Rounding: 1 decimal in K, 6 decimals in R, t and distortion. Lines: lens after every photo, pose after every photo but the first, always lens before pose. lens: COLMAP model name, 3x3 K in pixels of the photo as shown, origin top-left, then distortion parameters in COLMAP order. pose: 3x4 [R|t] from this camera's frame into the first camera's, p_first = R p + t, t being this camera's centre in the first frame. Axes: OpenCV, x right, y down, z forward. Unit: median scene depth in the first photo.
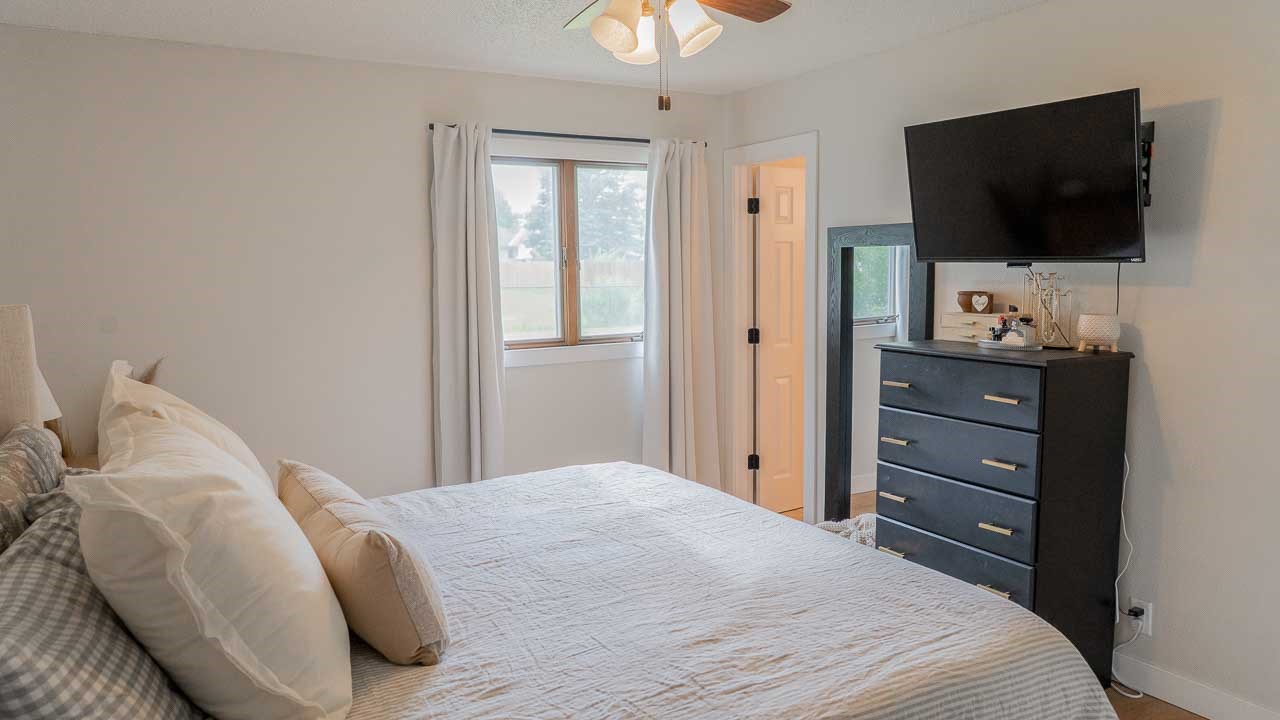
lens RADIAL K [[861.7, 0, 642.1], [0, 861.7, 360.7], [0, 0, 1]] dist [-0.024733, 0.002248]
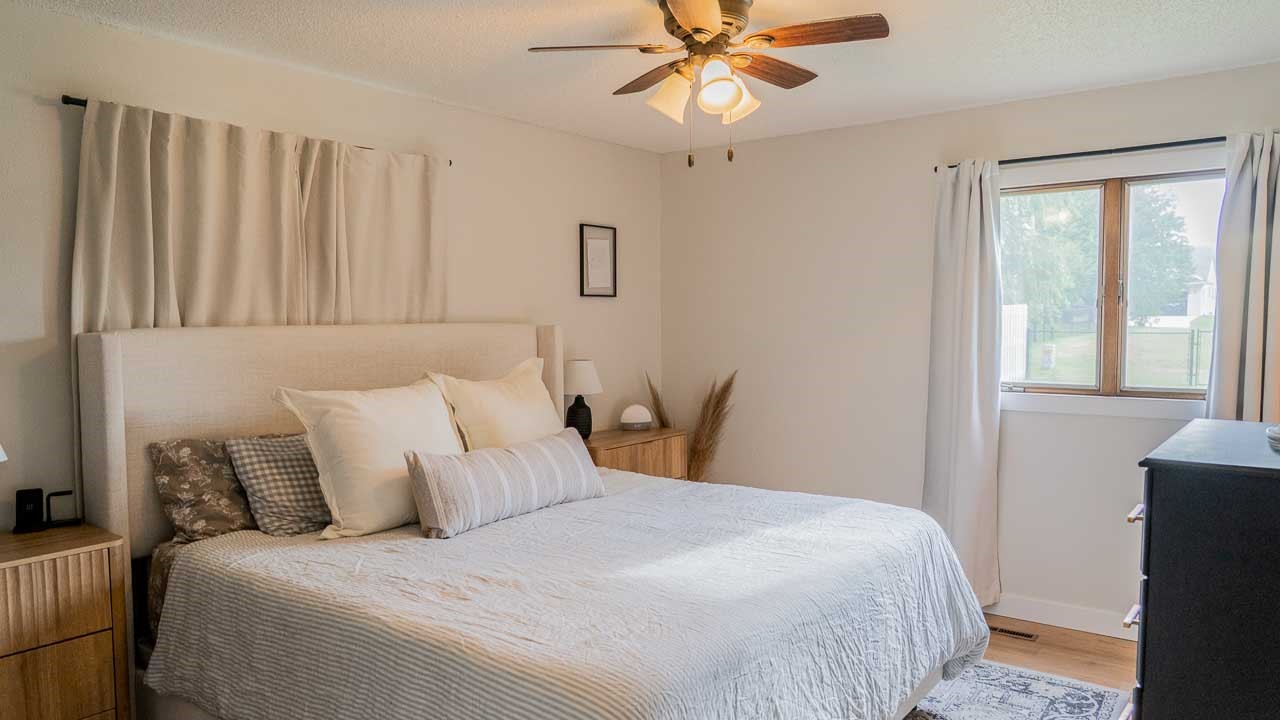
lens RADIAL K [[861.7, 0, 640.2], [0, 861.7, 355.3], [0, 0, 1]] dist [-0.024733, 0.002248]
pose [[0.377901, 0.051040, -0.924438, 1.246942], [-0.097839, 0.995090, 0.014945, -0.060248], [0.920662, 0.084799, 0.381040, 0.610681]]
